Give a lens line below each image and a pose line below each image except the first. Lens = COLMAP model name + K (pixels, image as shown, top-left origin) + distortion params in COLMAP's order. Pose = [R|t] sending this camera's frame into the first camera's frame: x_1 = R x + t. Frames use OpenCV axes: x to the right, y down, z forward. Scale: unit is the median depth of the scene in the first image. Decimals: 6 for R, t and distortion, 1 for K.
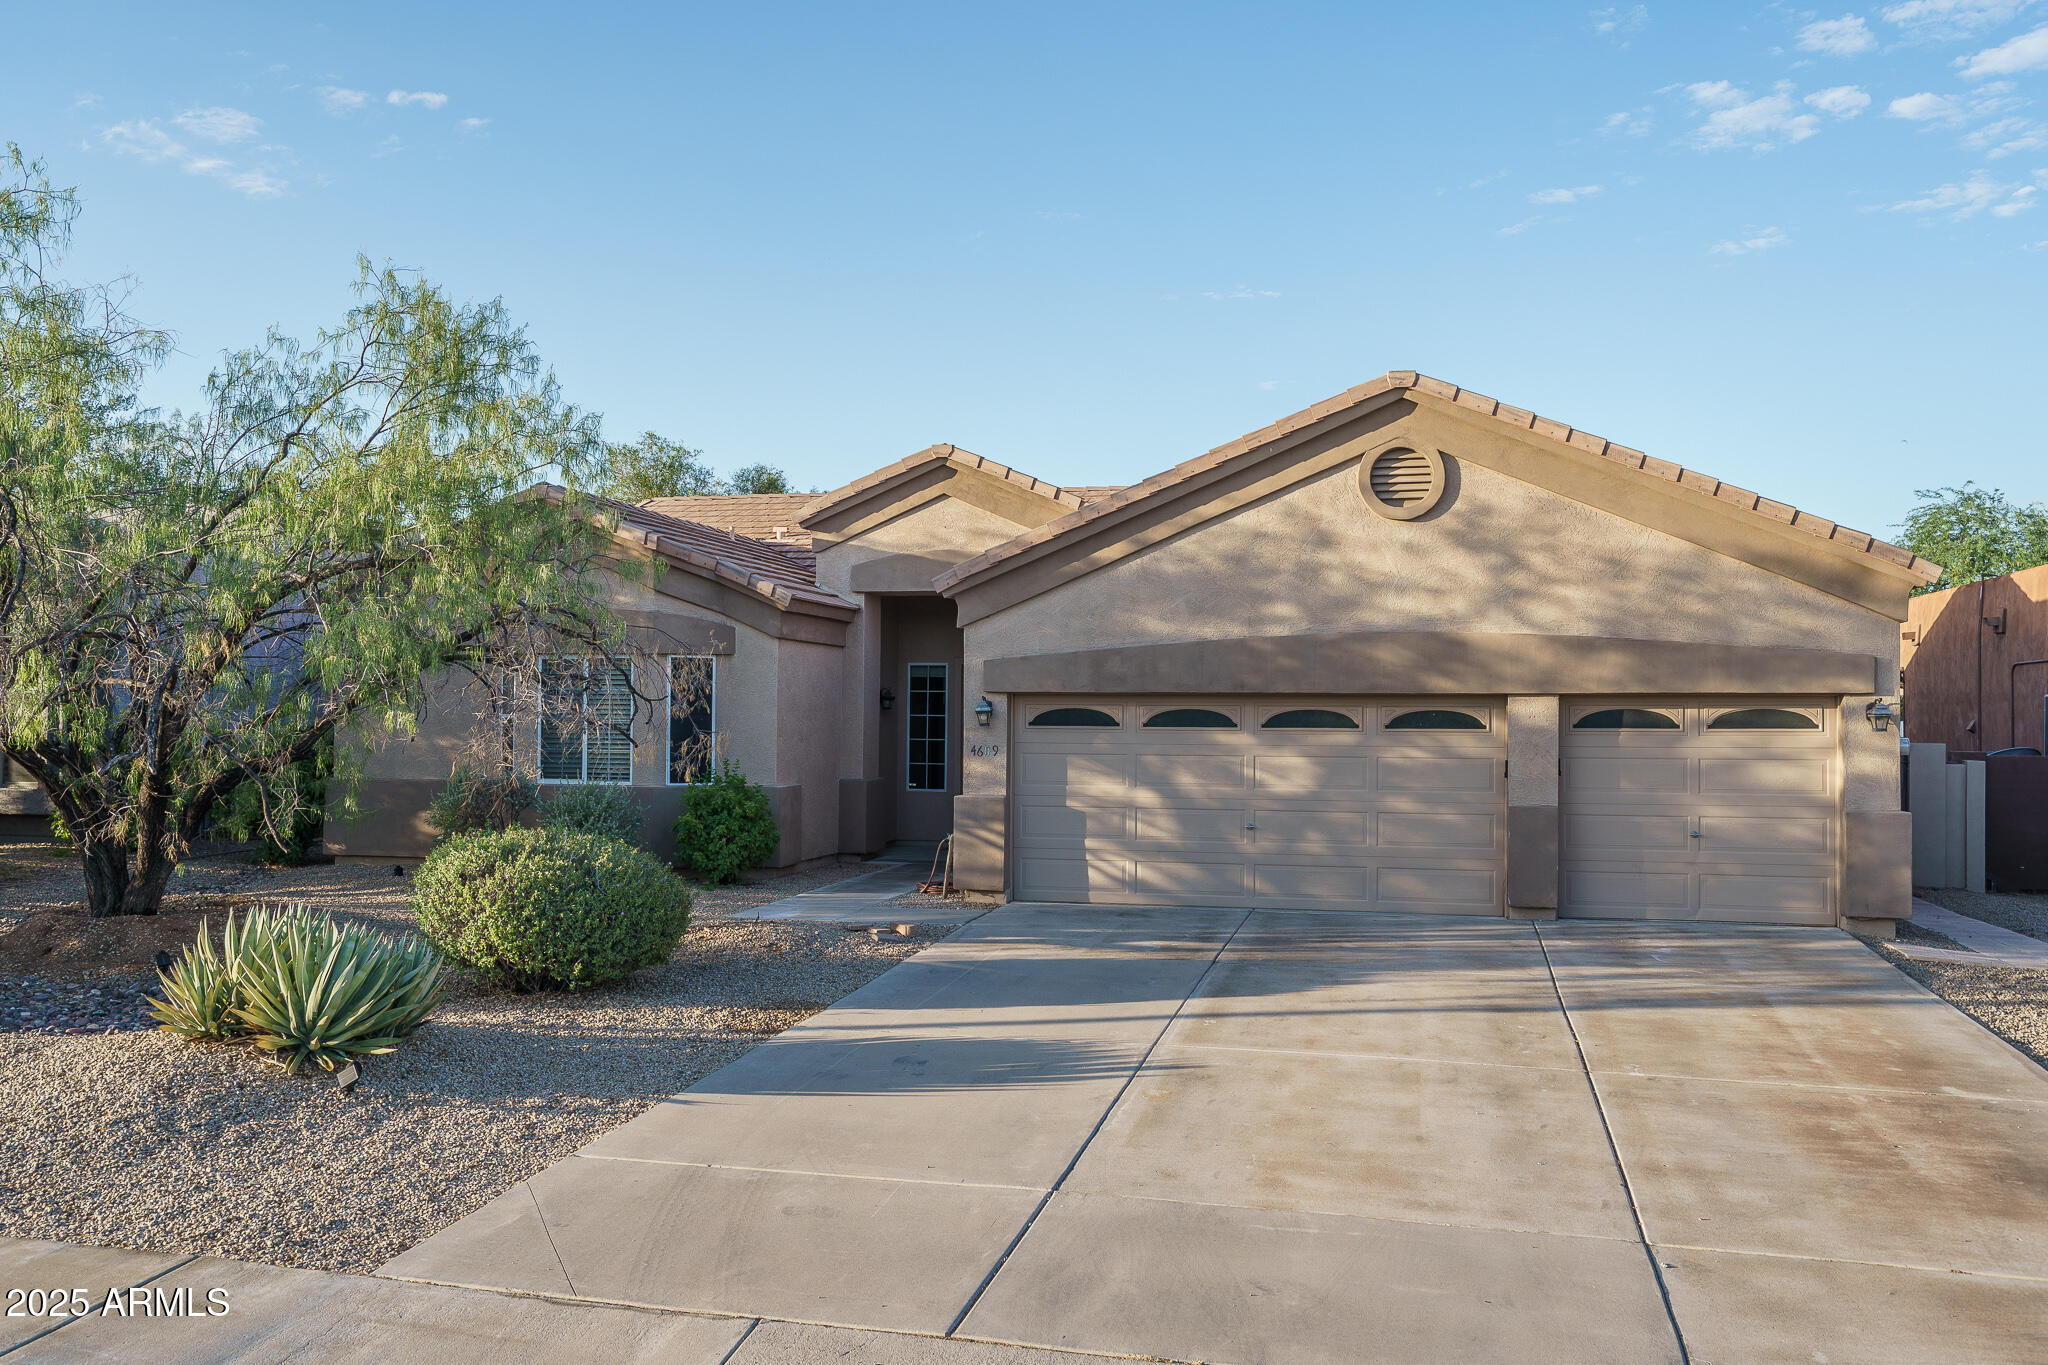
lens RADIAL K [[1691.8, 0, 930.5], [0, 1691.8, 683.4], [0, 0, 1]] dist [0.006424, 0.000766]
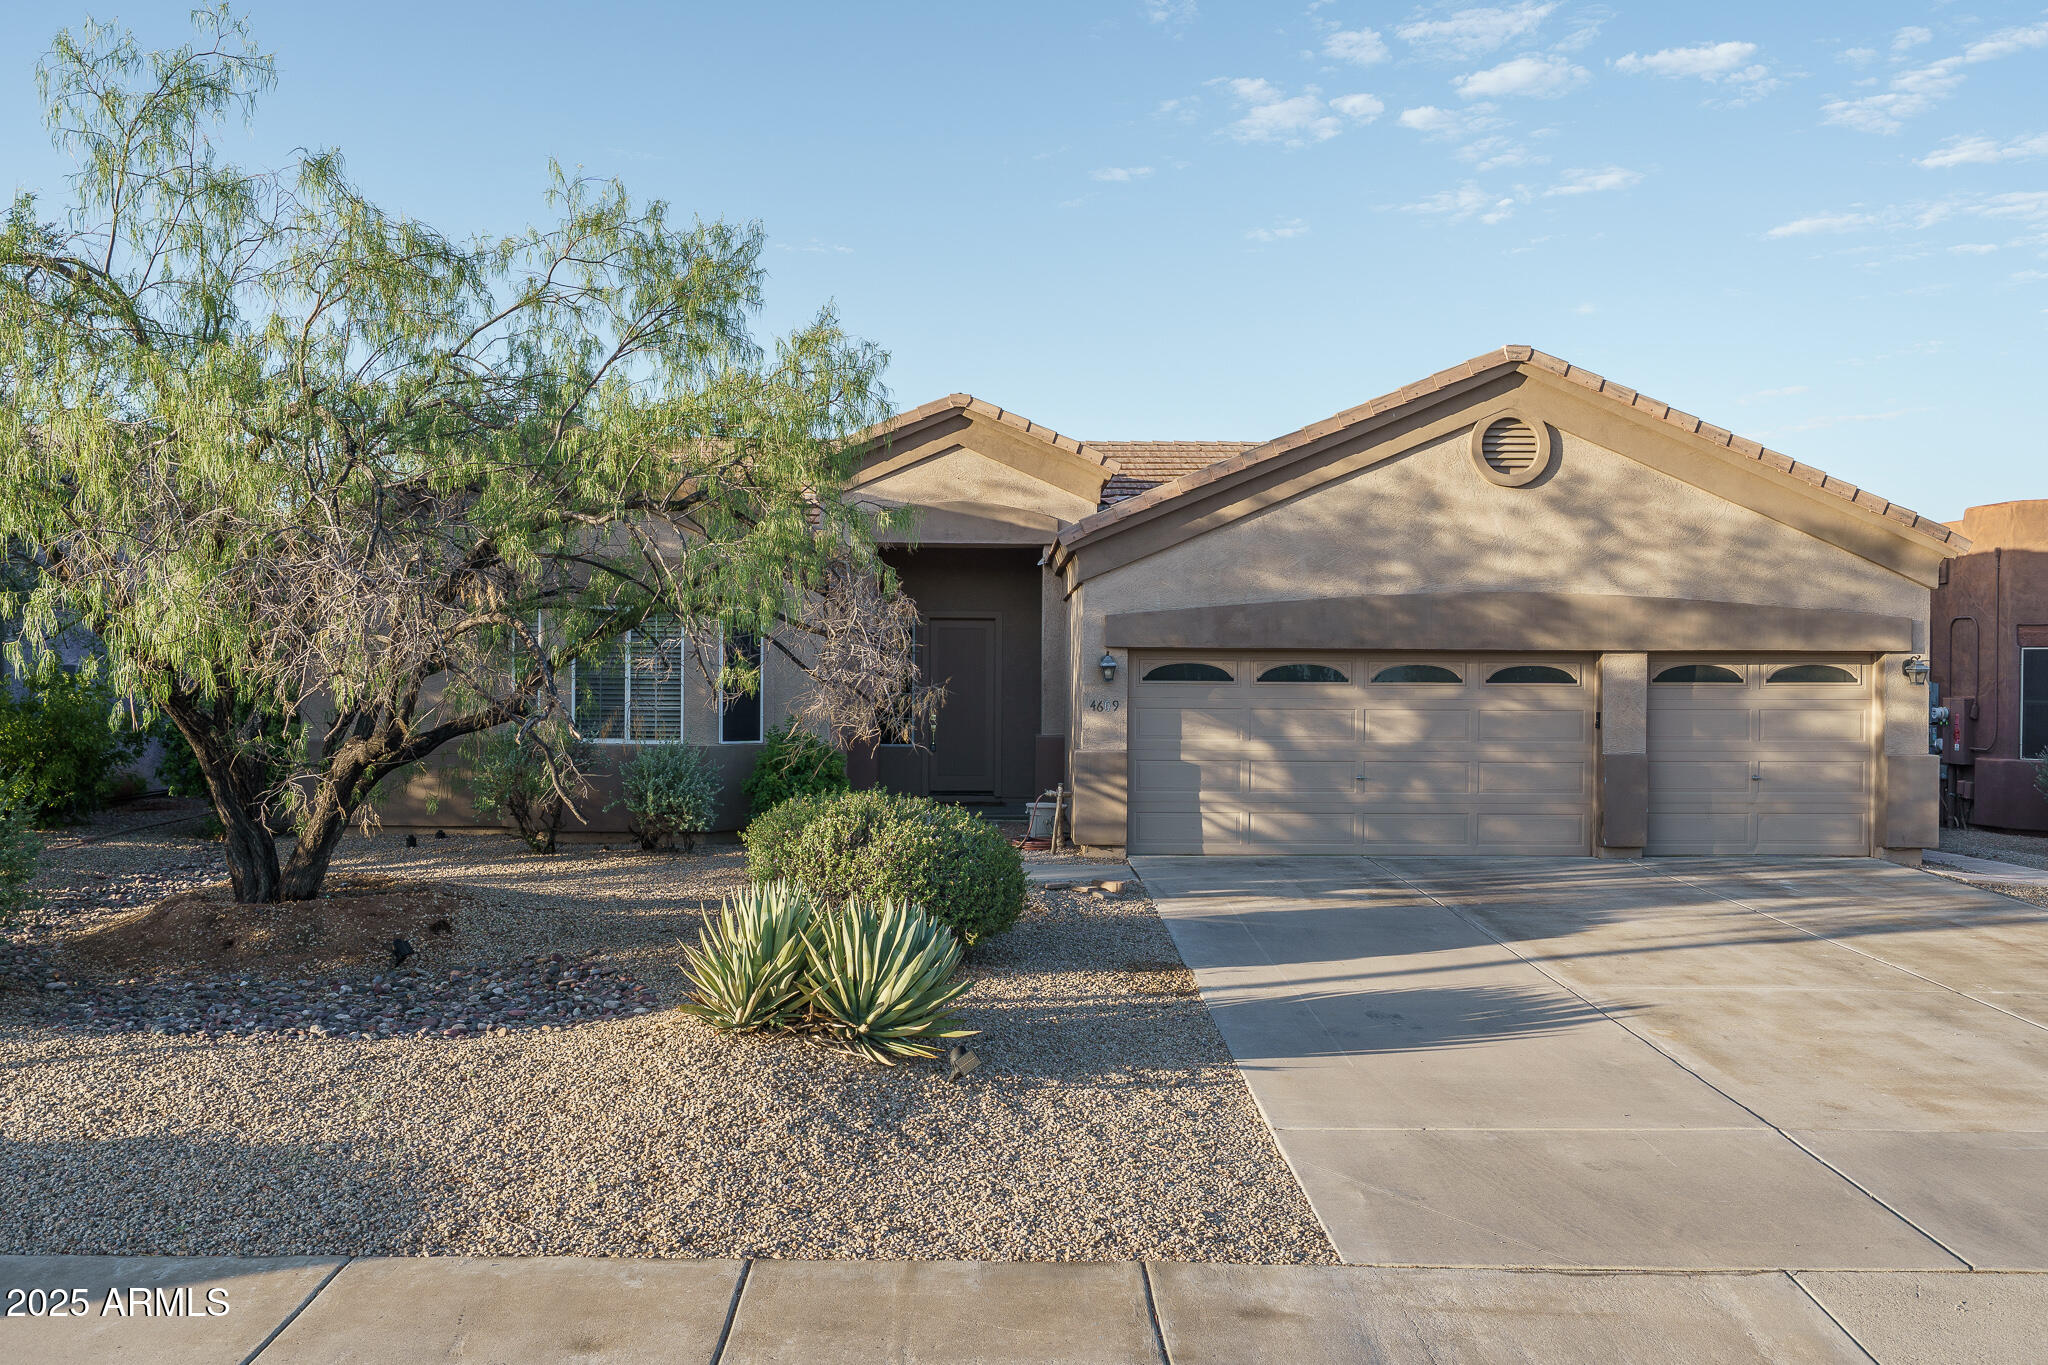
lens RADIAL K [[1691.8, 0, 930.5], [0, 1691.8, 683.4], [0, 0, 1]] dist [0.006424, 0.000766]
pose [[0.964979, -0.002668, 0.262314, -0.344735], [-0.004992, 0.999580, 0.028532, -0.001297], [-0.262280, -0.028842, 0.964561, 0.065646]]
